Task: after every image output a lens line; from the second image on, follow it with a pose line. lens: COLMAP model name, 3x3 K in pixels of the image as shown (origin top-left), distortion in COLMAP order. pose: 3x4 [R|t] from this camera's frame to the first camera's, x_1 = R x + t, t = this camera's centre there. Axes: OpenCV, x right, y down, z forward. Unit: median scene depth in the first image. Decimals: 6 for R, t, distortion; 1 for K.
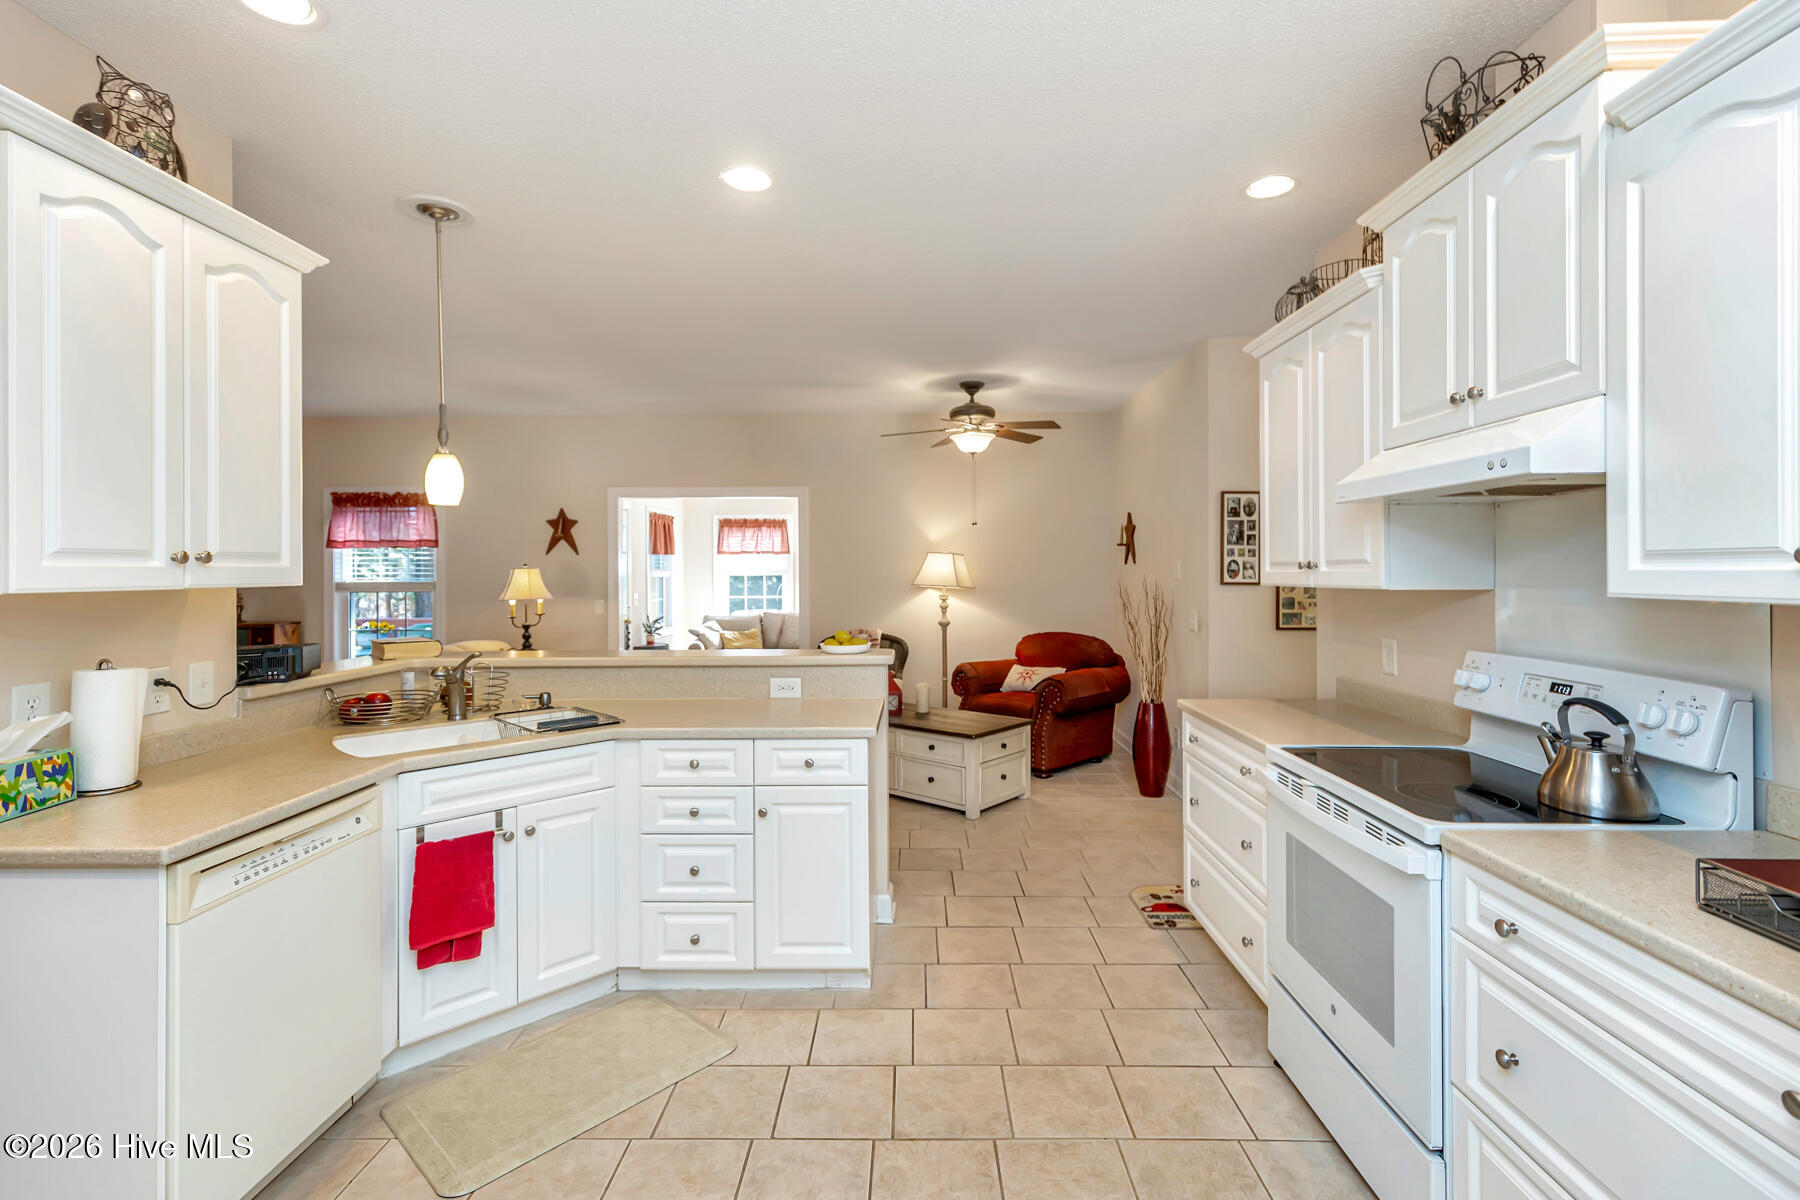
lens RADIAL K [[815.8, 0, 913.2], [0, 815.8, 579.7], [0, 0, 1]] dist [0.026977, -0.000939]
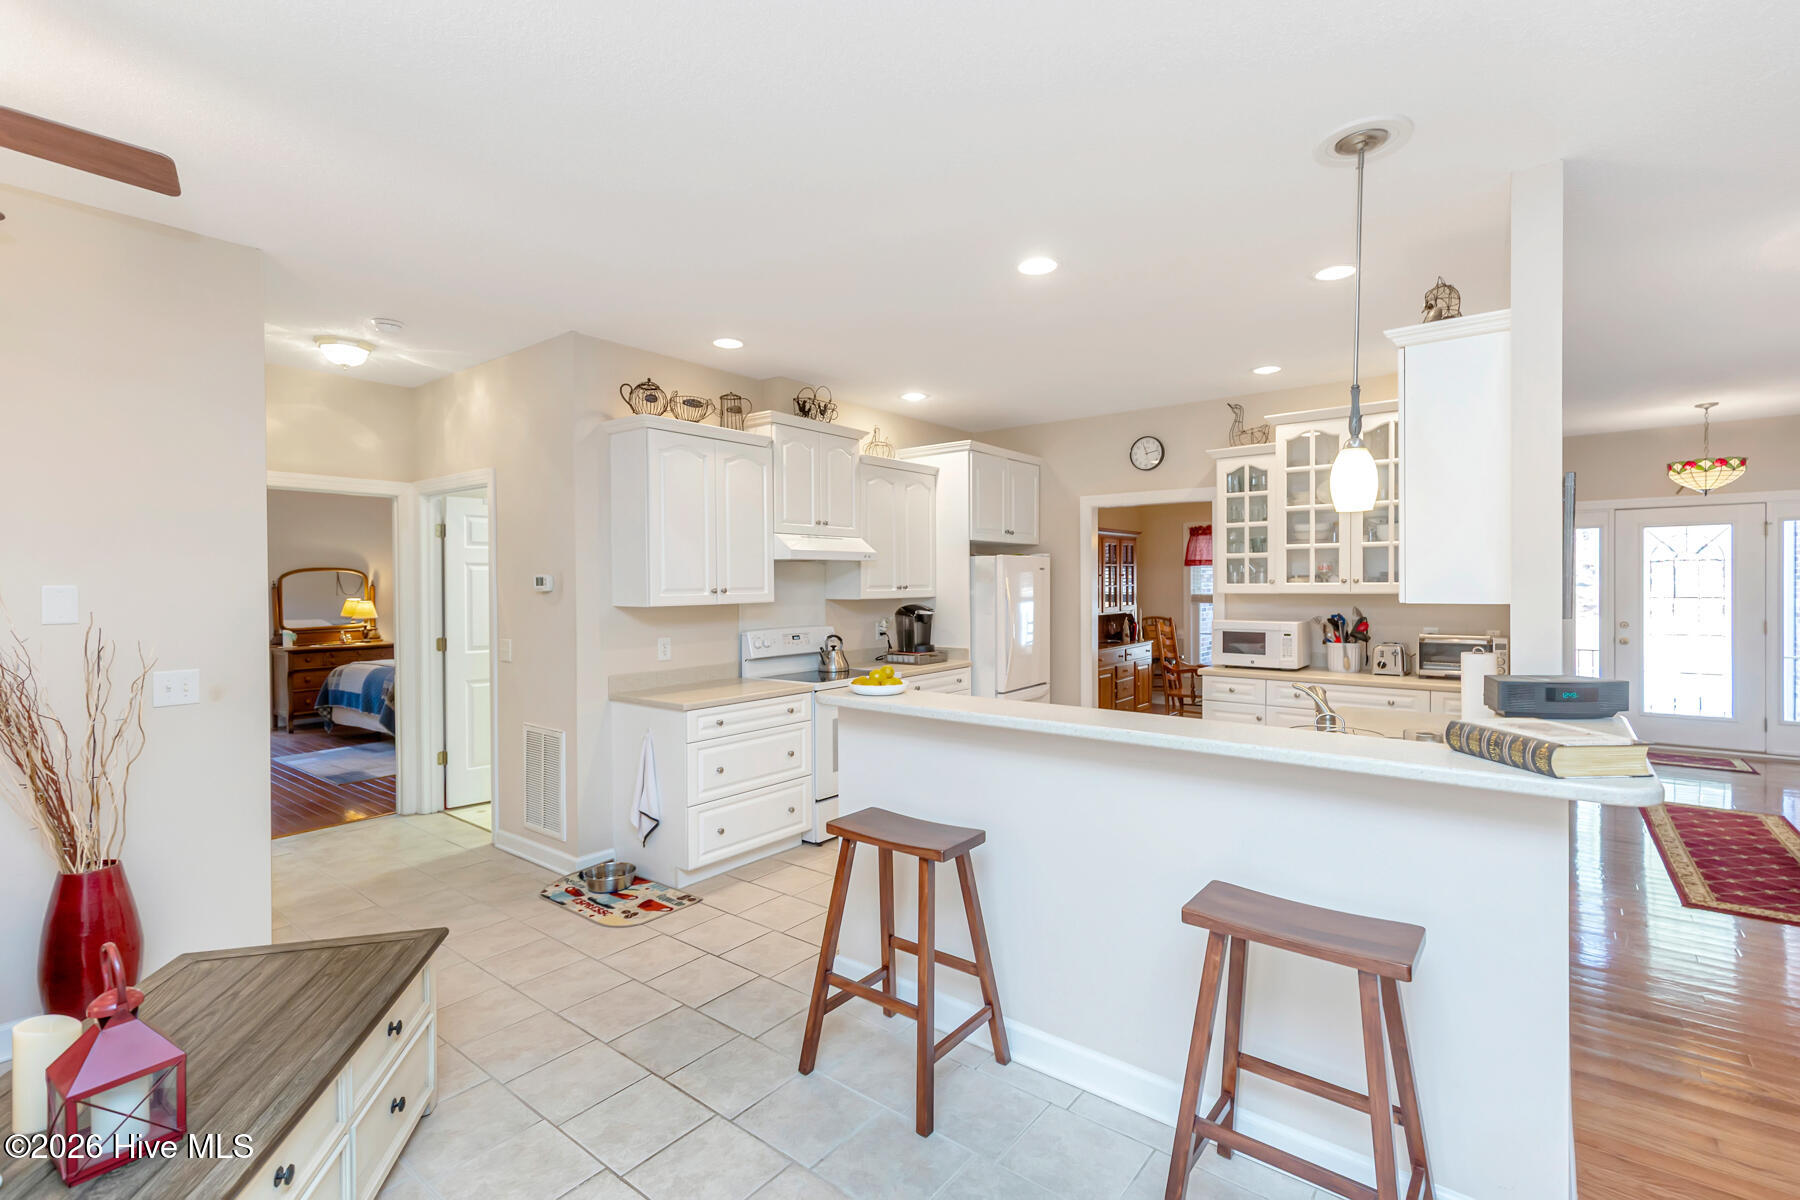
lens RADIAL K [[815.8, 0, 911.7], [0, 815.8, 591.3], [0, 0, 1]] dist [0.026977, -0.000939]
pose [[-0.790193, -0.005528, 0.612833, -0.634556], [0.009498, 0.999729, 0.021265, -0.038220], [-0.612784, 0.022624, -0.789926, 1.656230]]
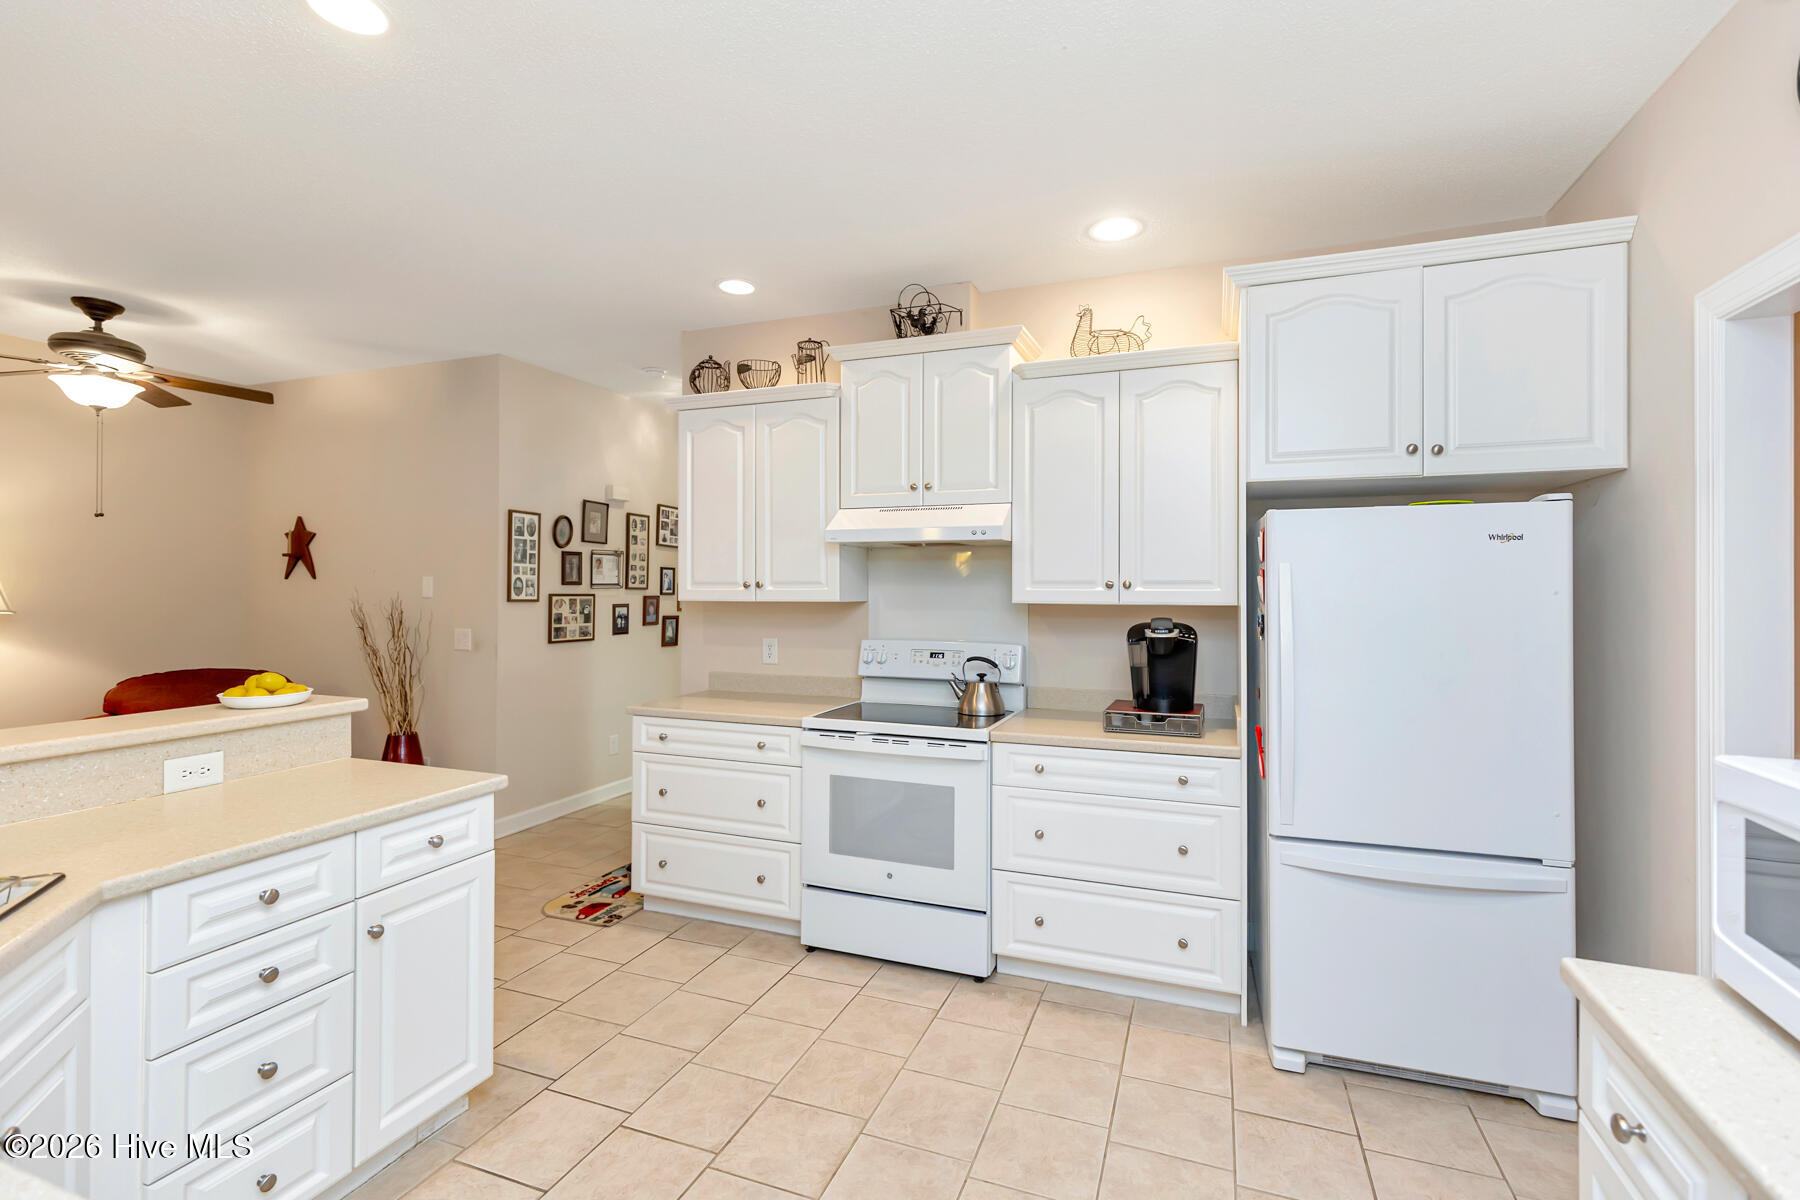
lens RADIAL K [[815.8, 0, 887.2], [0, 815.8, 587.8], [0, 0, 1]] dist [0.026977, -0.000939]
pose [[0.371822, 0.005848, 0.928286, -0.534412], [0.004689, 0.999956, -0.008178, -0.001154], [-0.928292, 0.007394, 0.371778, 0.258992]]
